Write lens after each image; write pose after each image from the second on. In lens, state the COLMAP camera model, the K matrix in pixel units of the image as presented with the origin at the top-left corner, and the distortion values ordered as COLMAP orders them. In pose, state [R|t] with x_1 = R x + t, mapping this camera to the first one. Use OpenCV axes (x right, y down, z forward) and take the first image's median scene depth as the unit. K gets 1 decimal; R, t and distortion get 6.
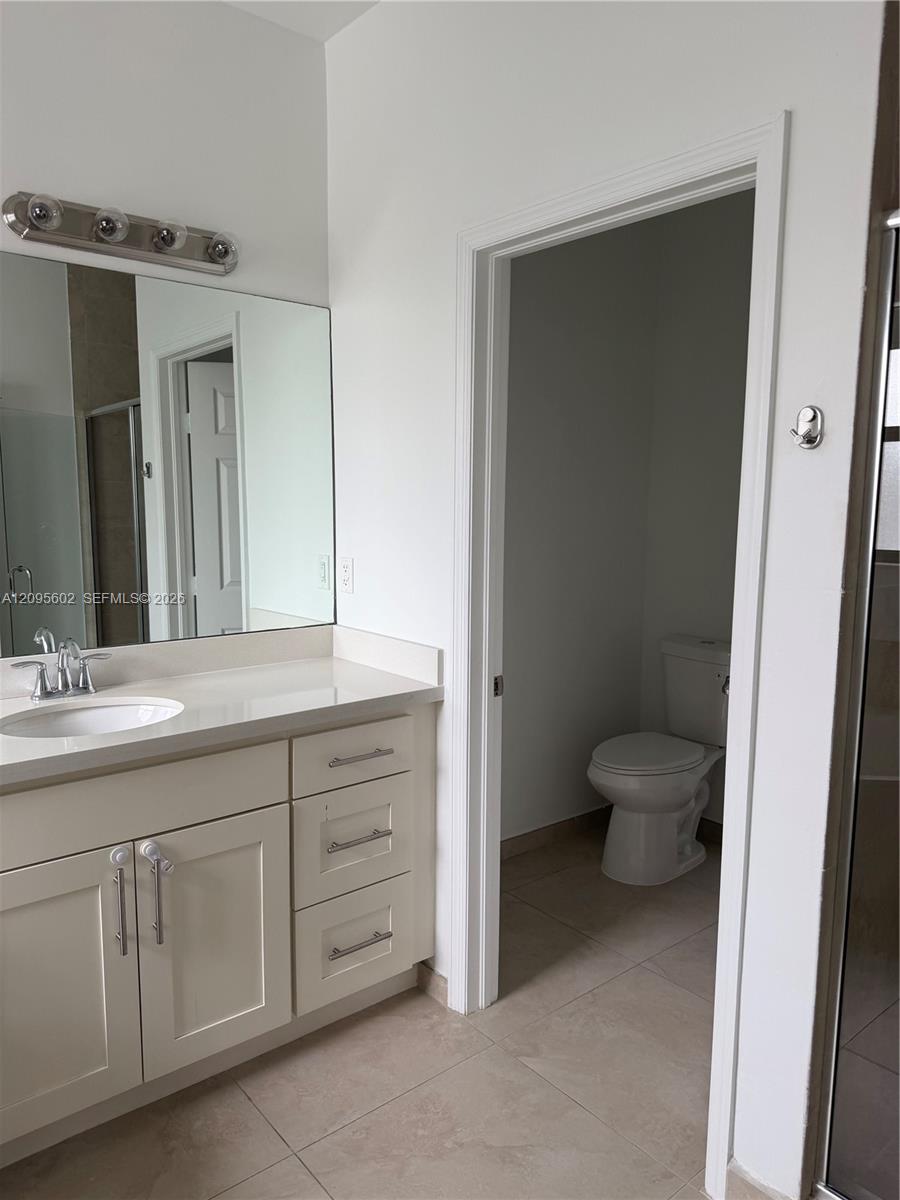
lens RADIAL K [[841.1, 0, 449.4], [0, 841.1, 604.3], [0, 0, 1]] dist [0.029970, -0.007675]
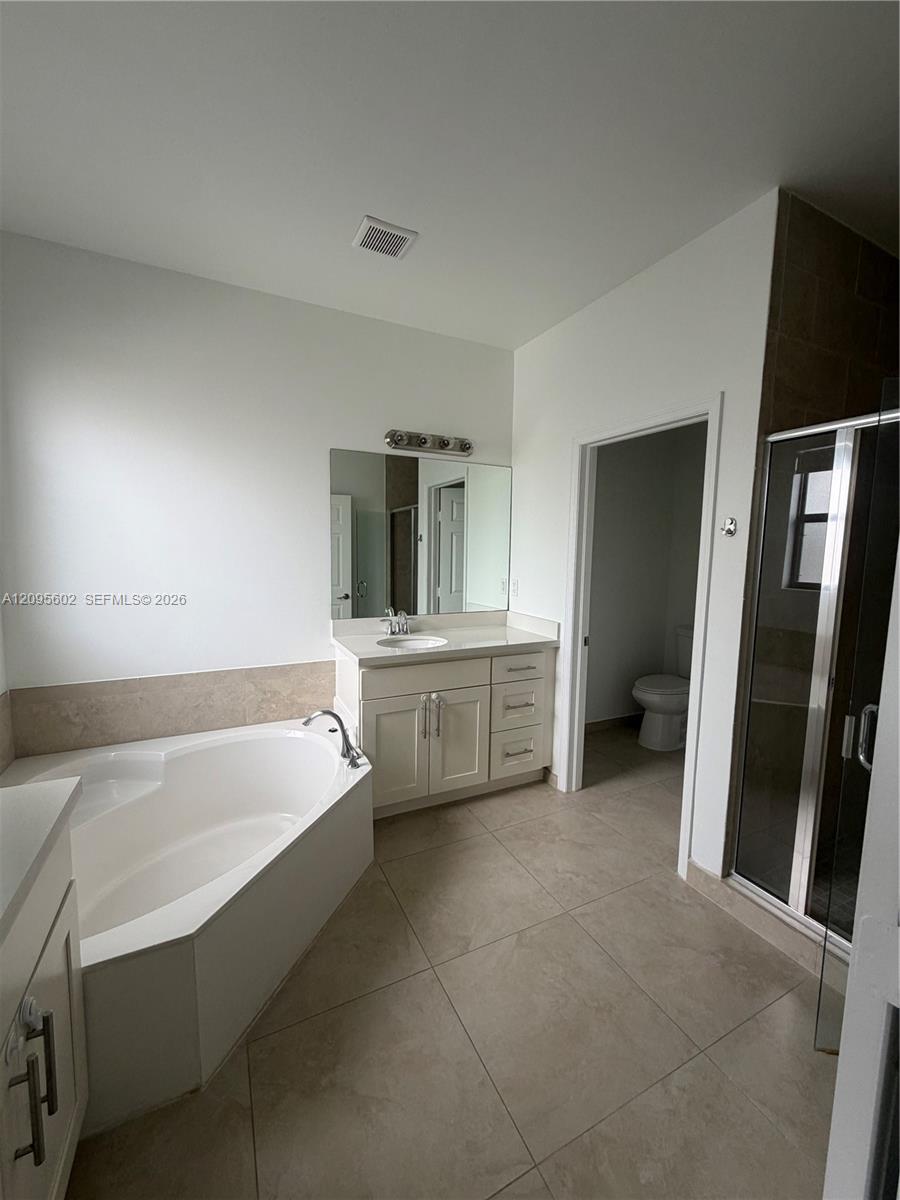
lens RADIAL K [[478.1, 0, 446.9], [0, 478.1, 593.9], [0, 0, 1]] dist [-0.004508, 0.000359]
pose [[0.973574, 0.029158, -0.226502, -0.015864], [-0.035900, 0.999025, -0.025703, 0.021935], [0.225531, 0.033155, 0.973672, -0.281621]]
